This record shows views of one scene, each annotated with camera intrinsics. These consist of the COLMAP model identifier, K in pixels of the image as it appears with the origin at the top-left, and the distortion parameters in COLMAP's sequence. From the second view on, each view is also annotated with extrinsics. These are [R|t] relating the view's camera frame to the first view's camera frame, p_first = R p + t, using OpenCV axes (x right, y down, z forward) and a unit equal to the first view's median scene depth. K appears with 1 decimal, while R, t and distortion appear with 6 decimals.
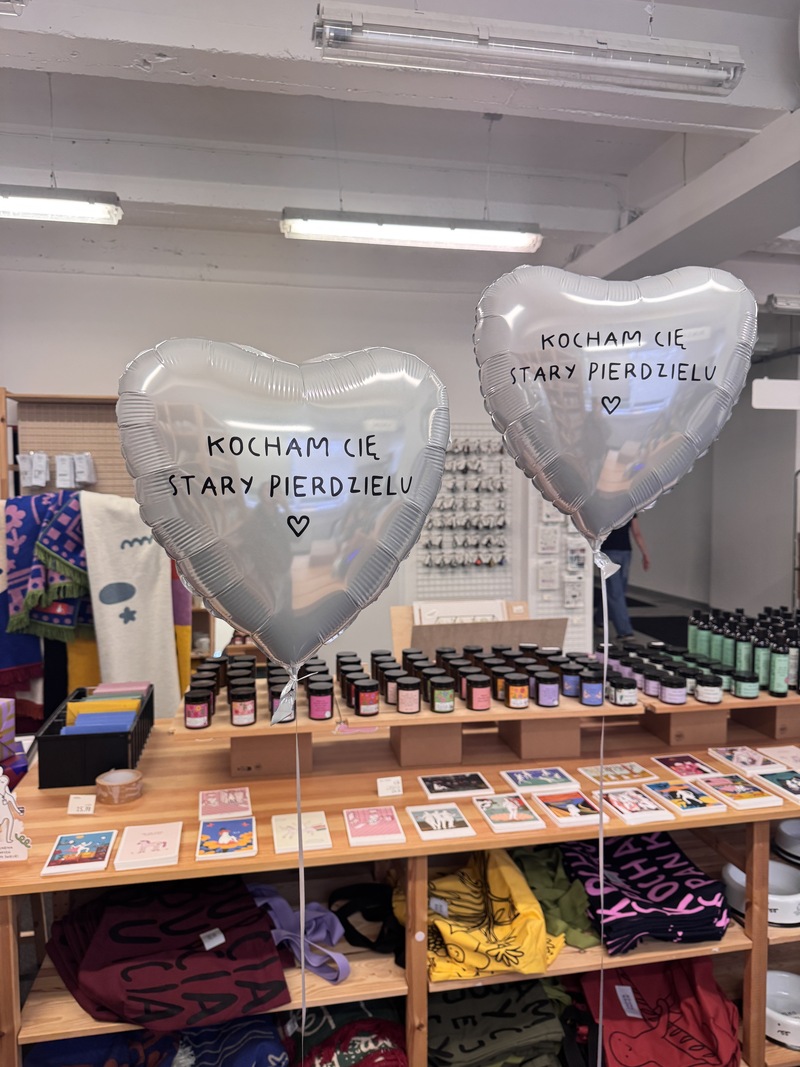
lens RADIAL K [[776.9, 0, 400.0], [0, 776.9, 533.5], [0, 0, 1]] dist [0.003121, -0.049166]
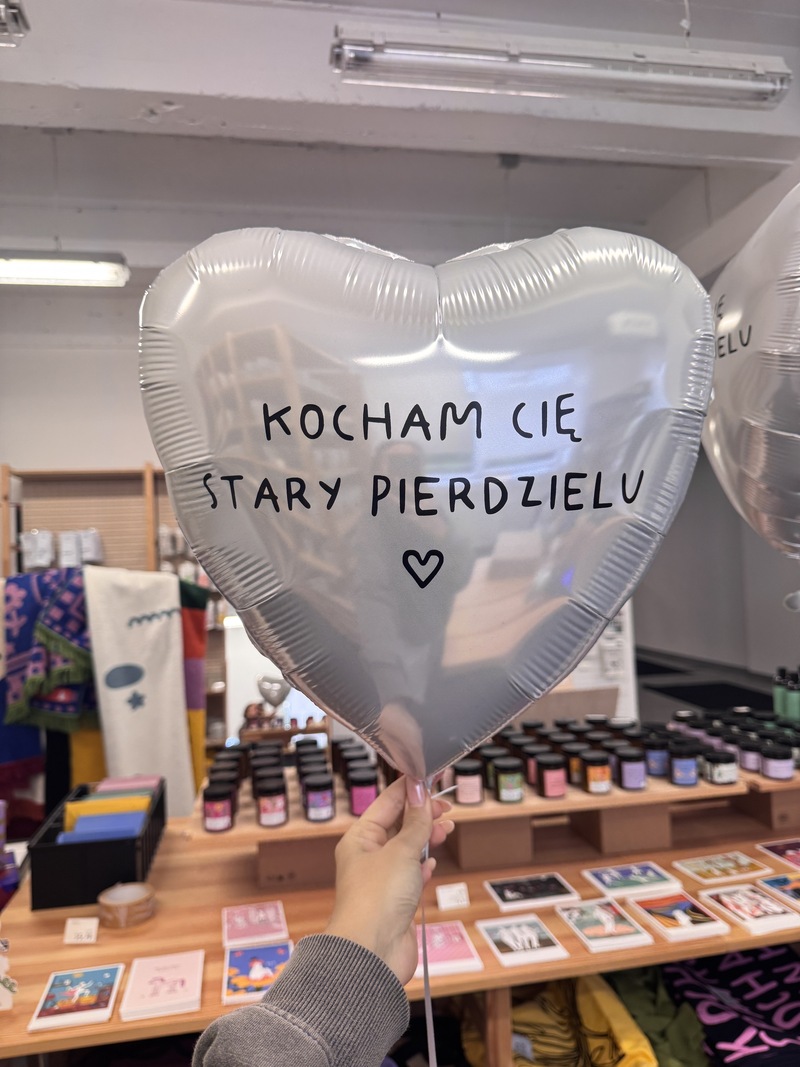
lens RADIAL K [[784.7, 0, 400.0], [0, 784.7, 533.5], [0, 0, 1]] dist [-0.060410, 0.034802]
pose [[0.999236, -0.038057, -0.008914, -0.044634], [0.036986, 0.994372, -0.099278, 0.021601], [0.012642, 0.098872, 0.995020, 0.134754]]
